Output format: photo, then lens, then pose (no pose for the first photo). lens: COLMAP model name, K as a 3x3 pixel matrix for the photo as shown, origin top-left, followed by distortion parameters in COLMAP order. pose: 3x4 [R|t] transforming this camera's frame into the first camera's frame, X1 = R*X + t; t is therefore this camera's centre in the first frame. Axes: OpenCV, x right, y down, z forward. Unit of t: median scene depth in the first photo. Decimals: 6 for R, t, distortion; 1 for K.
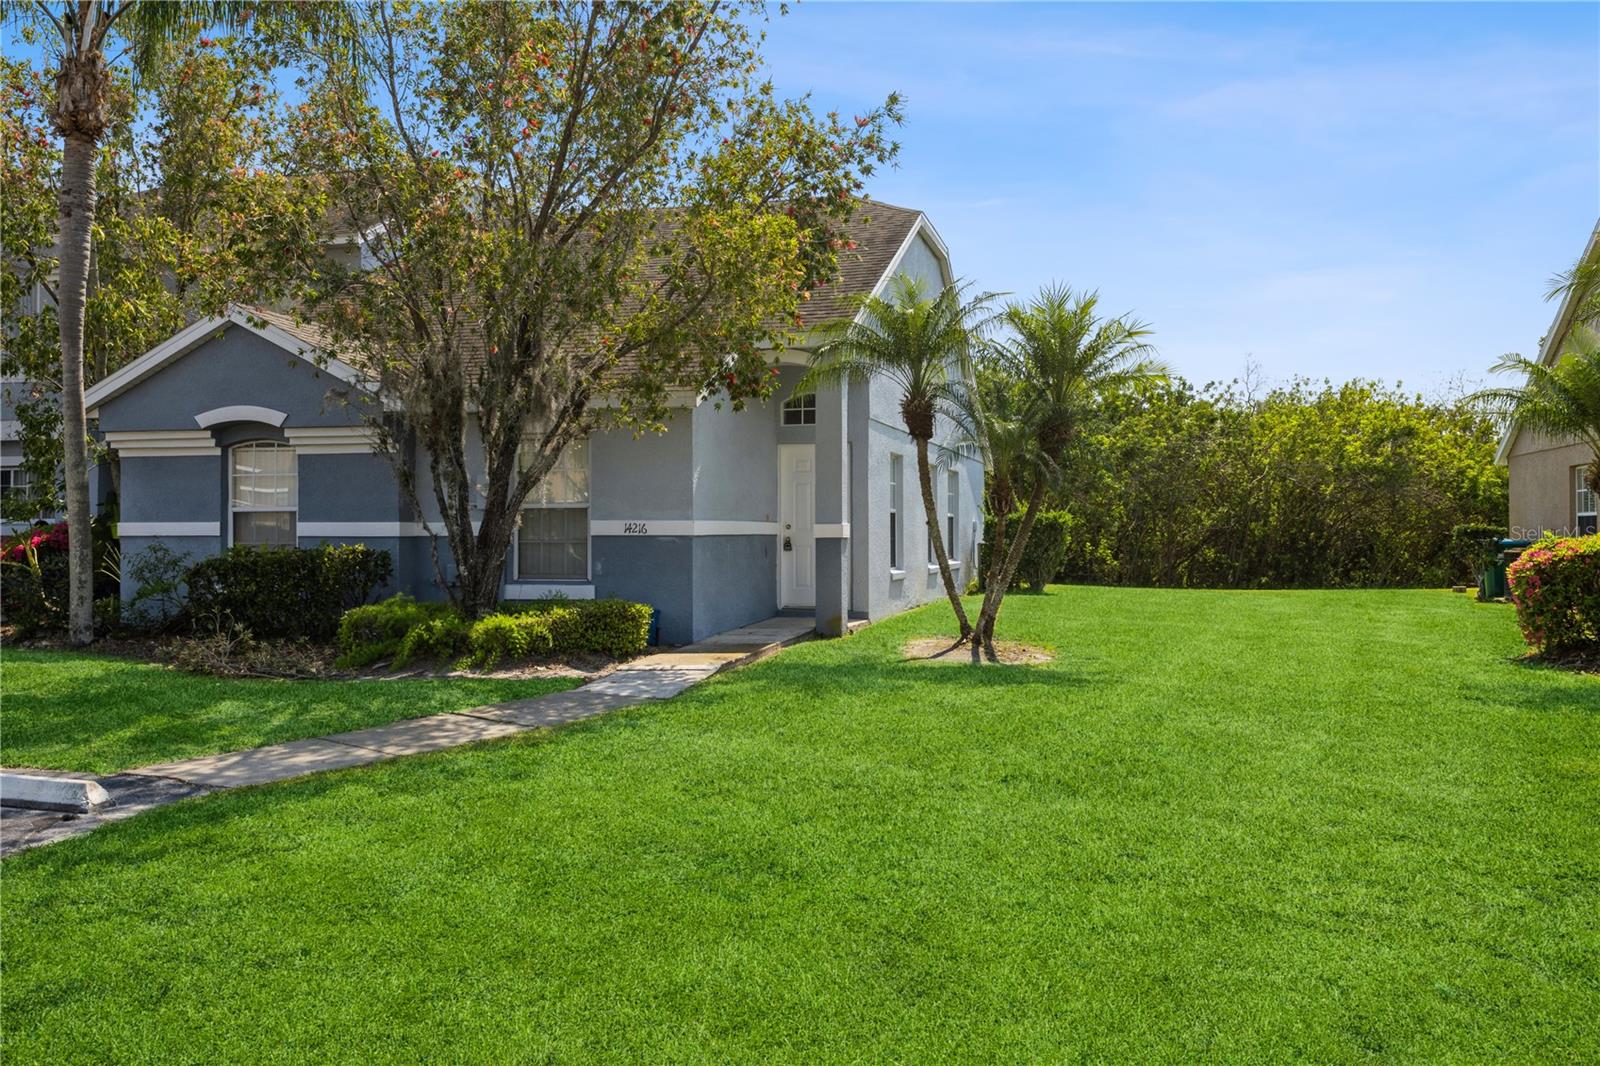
lens RADIAL K [[1290.5, 0, 827.3], [0, 1290.5, 503.6], [0, 0, 1]] dist [0.014098, -0.001450]
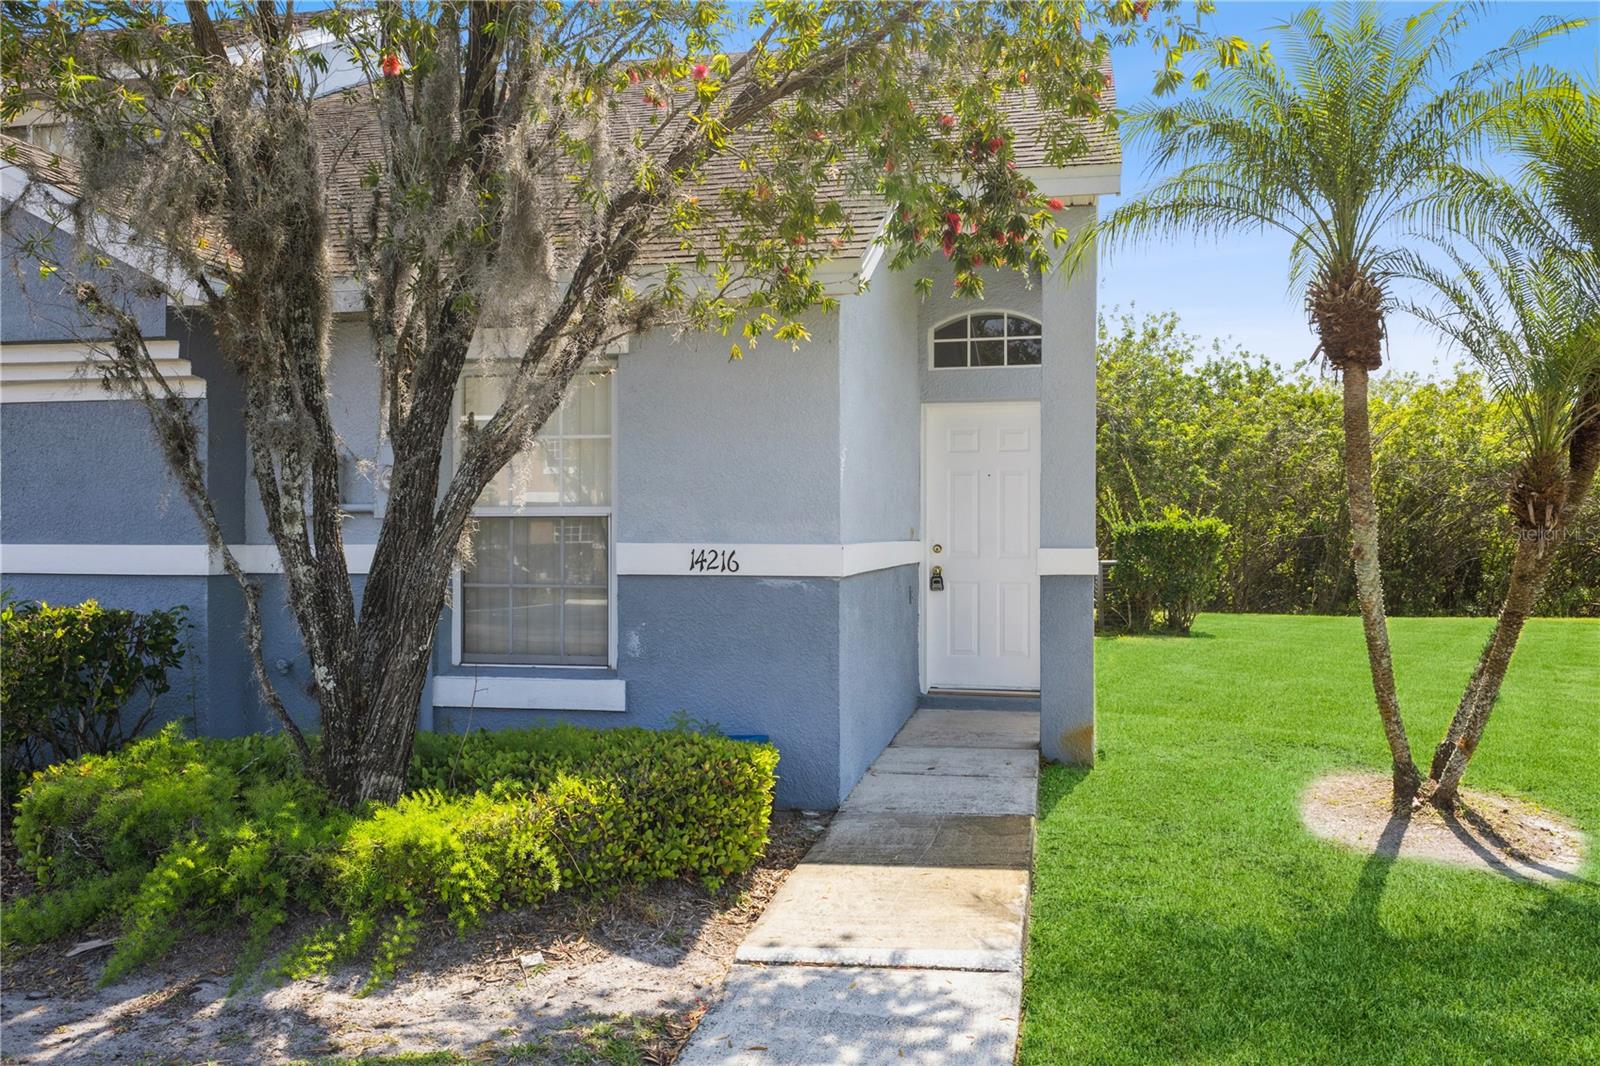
lens RADIAL K [[1290.5, 0, 806.4], [0, 1290.5, 533.9], [0, 0, 1]] dist [0.014098, -0.001450]
pose [[0.999494, 0.002541, 0.031710, -0.139496], [-0.003242, 0.999751, 0.022073, -0.001100], [-0.031646, -0.022164, 0.999253, 0.569663]]
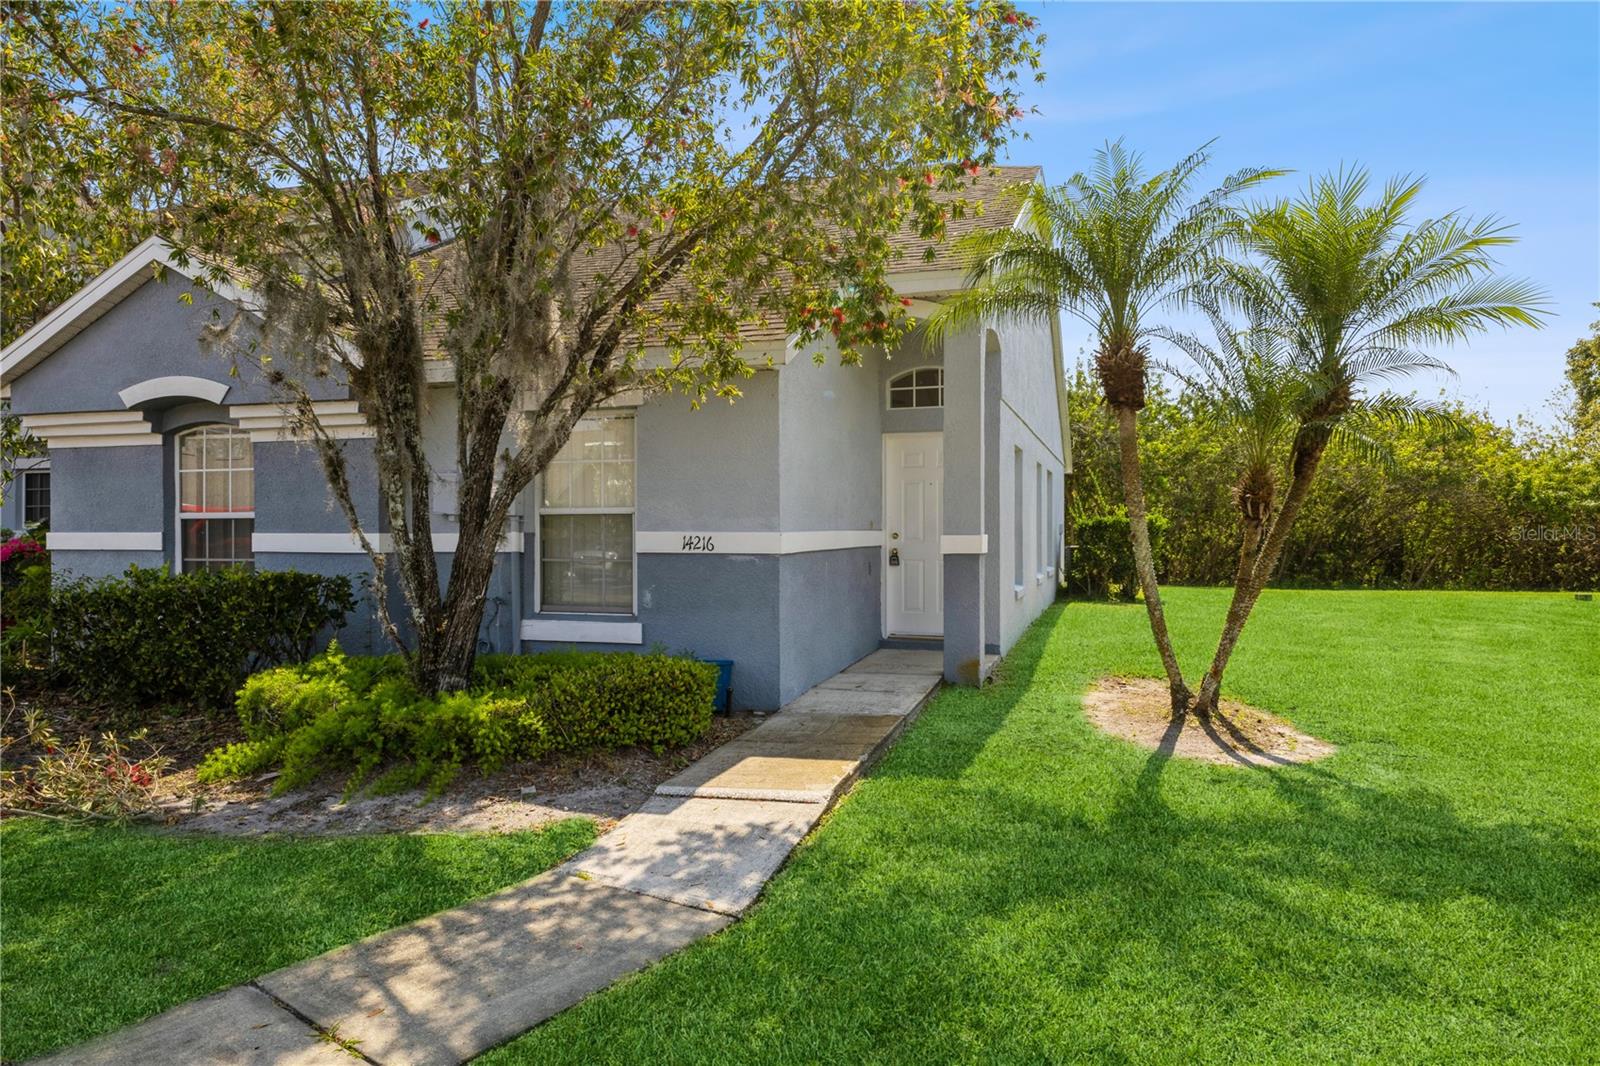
lens RADIAL K [[982.4, 0, 810.1], [0, 982.4, 530.7], [0, 0, 1]] dist [0.007109, 0.001409]
pose [[0.997973, 0.000726, -0.063642, -0.057960], [0.000915, 0.999668, 0.025743, -0.001394], [0.063639, -0.025750, 0.997641, 0.507121]]
